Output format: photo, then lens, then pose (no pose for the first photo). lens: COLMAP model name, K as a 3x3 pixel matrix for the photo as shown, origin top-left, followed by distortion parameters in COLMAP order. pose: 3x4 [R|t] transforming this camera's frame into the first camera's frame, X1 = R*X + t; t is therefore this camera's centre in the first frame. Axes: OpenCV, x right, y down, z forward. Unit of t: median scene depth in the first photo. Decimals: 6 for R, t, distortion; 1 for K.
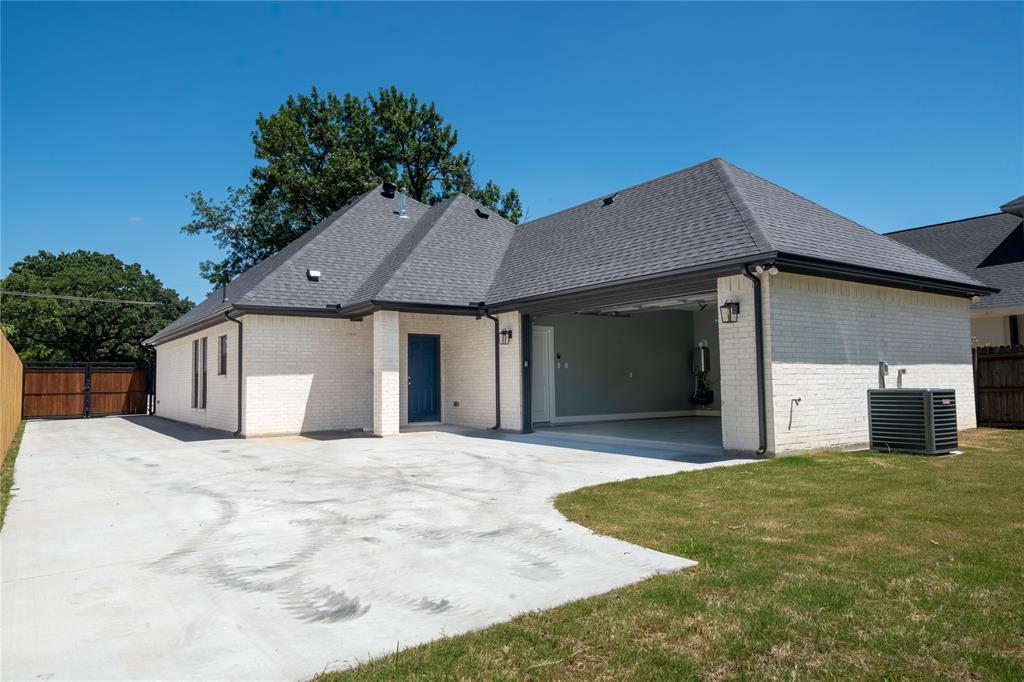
lens RADIAL K [[681.0, 0, 513.4], [0, 681.0, 340.3], [0, 0, 1]] dist [0.005618, 0.000849]
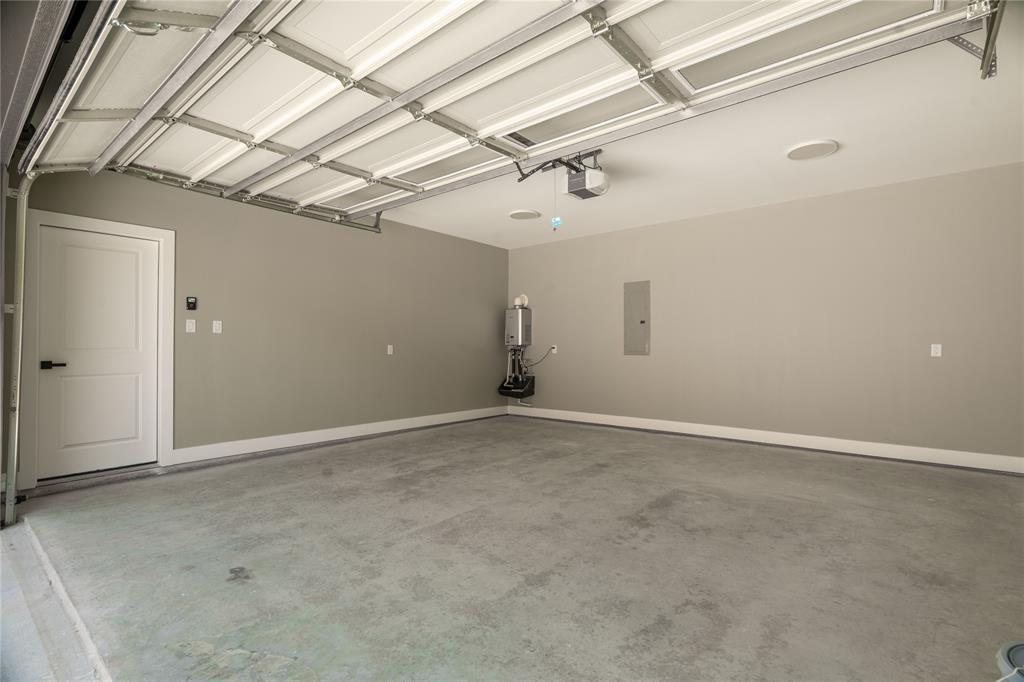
lens RADIAL K [[494.8, 0, 509.7], [0, 494.8, 341.1], [0, 0, 1]] dist [0.002027, -0.000052]
pose [[0.965349, 0.018398, 0.260314, 0.156028], [-0.031189, 0.998496, 0.045089, 0.023337], [-0.259093, -0.051645, 0.964471, 0.584687]]
